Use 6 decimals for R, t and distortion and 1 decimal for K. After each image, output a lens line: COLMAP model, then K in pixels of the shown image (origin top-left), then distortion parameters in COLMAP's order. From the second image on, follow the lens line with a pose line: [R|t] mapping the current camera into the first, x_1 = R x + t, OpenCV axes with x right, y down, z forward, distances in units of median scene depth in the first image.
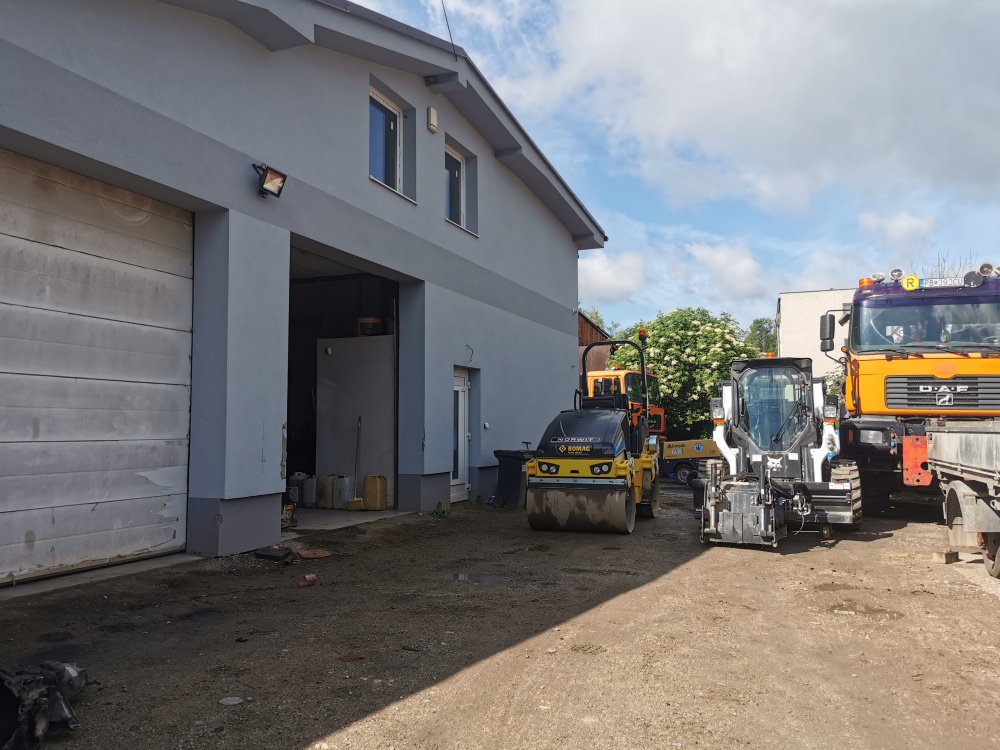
lens RADIAL K [[777.1, 0, 493.2], [0, 777.1, 374.6], [0, 0, 1]] dist [0.044679, -0.061050]
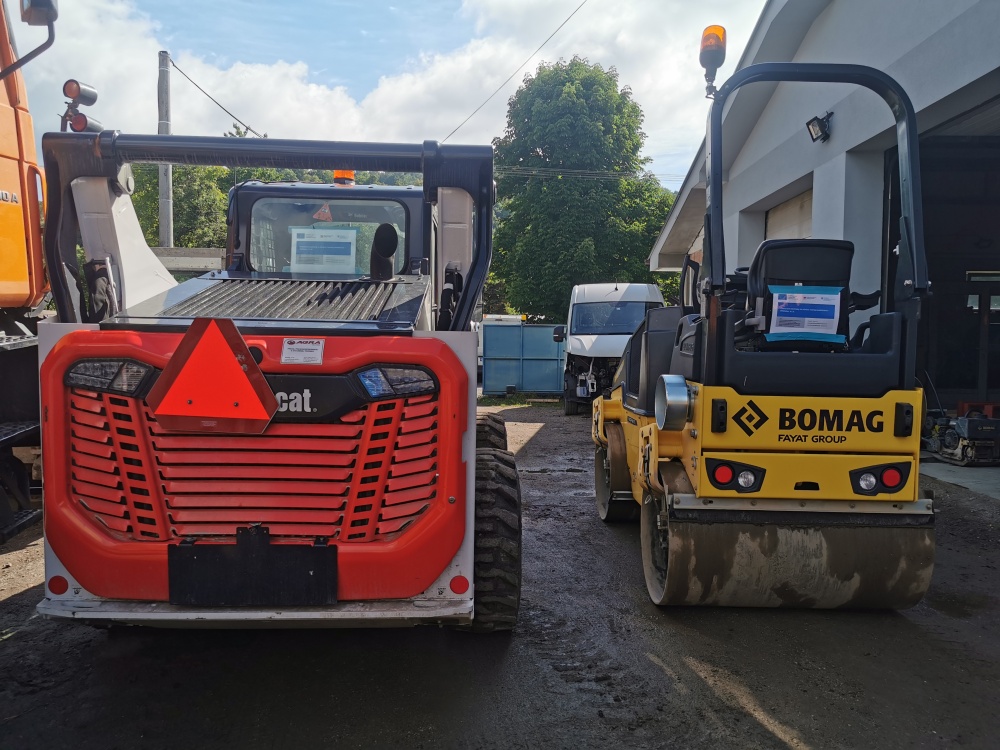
lens RADIAL K [[777.1, 0, 496.3], [0, 777.1, 374.4], [0, 0, 1]] dist [0.044679, -0.061050]
pose [[0.934368, 0.009254, 0.356189, -0.168601], [-0.051011, 0.992839, 0.108018, 0.037827], [-0.352638, -0.119098, 0.928150, 0.703130]]
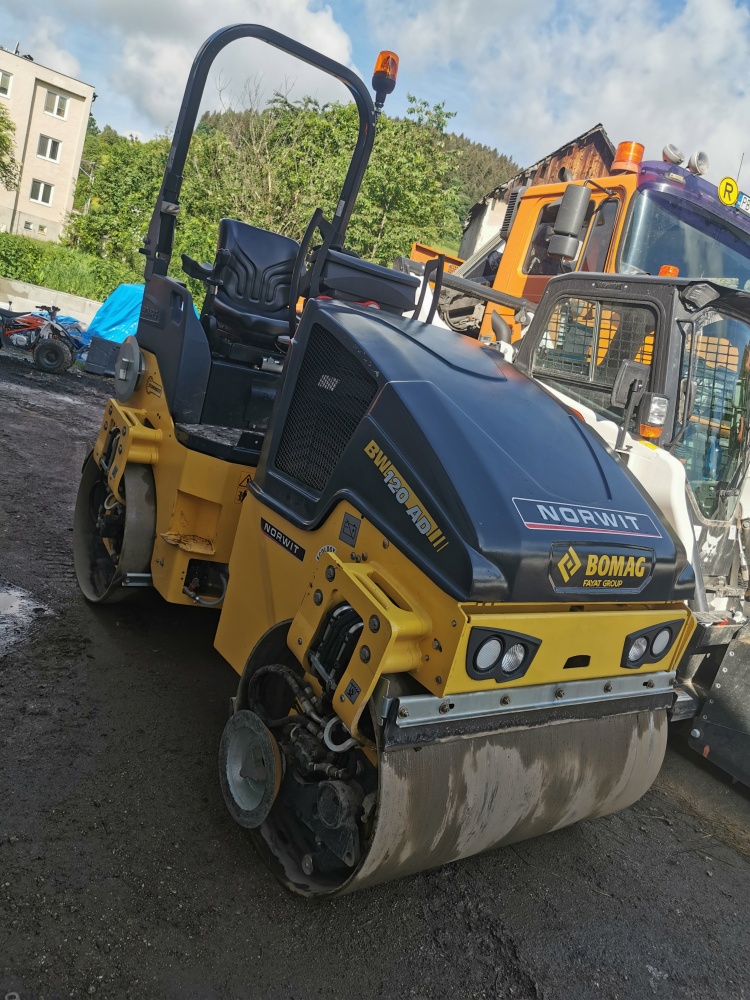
lens RADIAL K [[777.1, 0, 377.2], [0, 777.1, 496.2], [0, 0, 1]] dist [0.044679, -0.061050]
pose [[0.511690, -0.031887, 0.858578, -0.116357], [-0.320067, 0.920306, 0.224930, 0.047965], [-0.797327, -0.389897, 0.460705, 0.952502]]
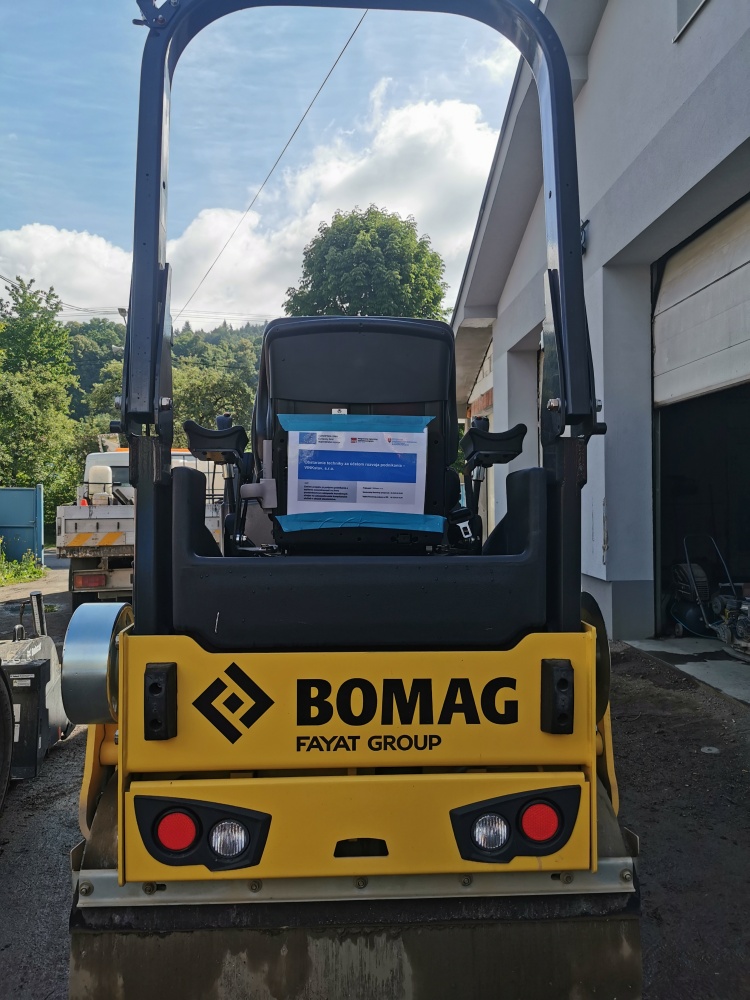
lens RADIAL K [[777.1, 0, 376.4], [0, 777.1, 494.6], [0, 0, 1]] dist [0.044679, -0.061050]
pose [[0.912414, 0.009404, 0.409161, 0.035891], [-0.035807, 0.997737, 0.056915, 0.036559], [-0.407700, -0.066581, 0.910685, 0.838959]]
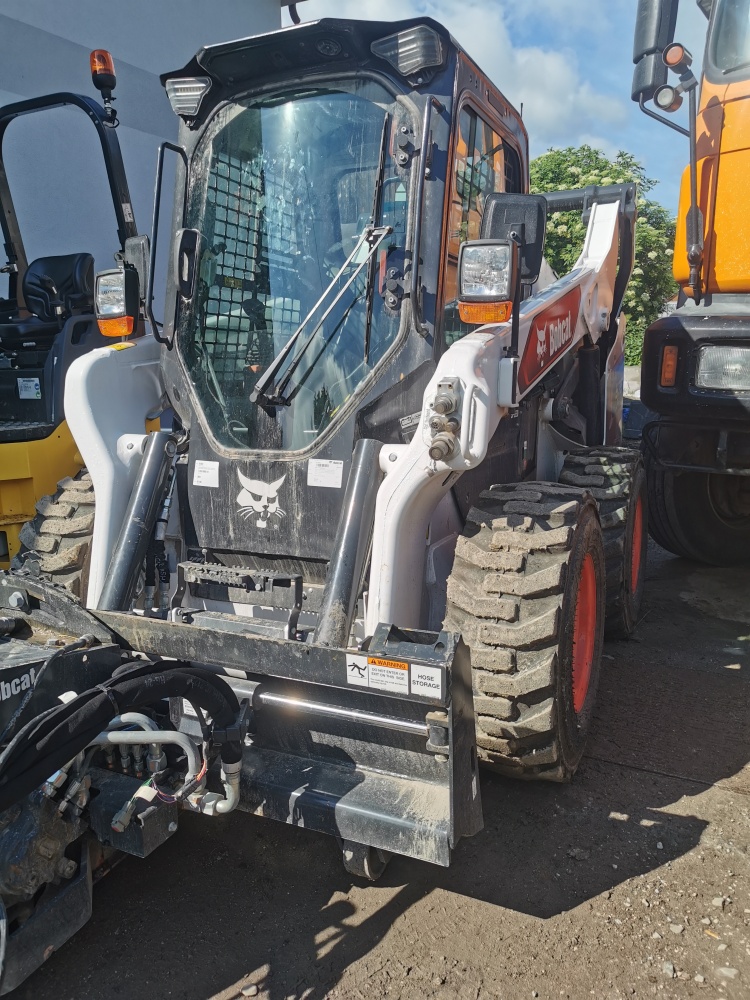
lens RADIAL K [[777.1, 0, 382.2], [0, 777.1, 508.6], [0, 0, 1]] dist [0.044679, -0.061050]
pose [[0.996280, -0.001233, -0.086164, 0.417059], [0.025210, 0.960322, 0.277752, 0.049676], [0.082402, -0.278891, 0.956781, 0.765084]]
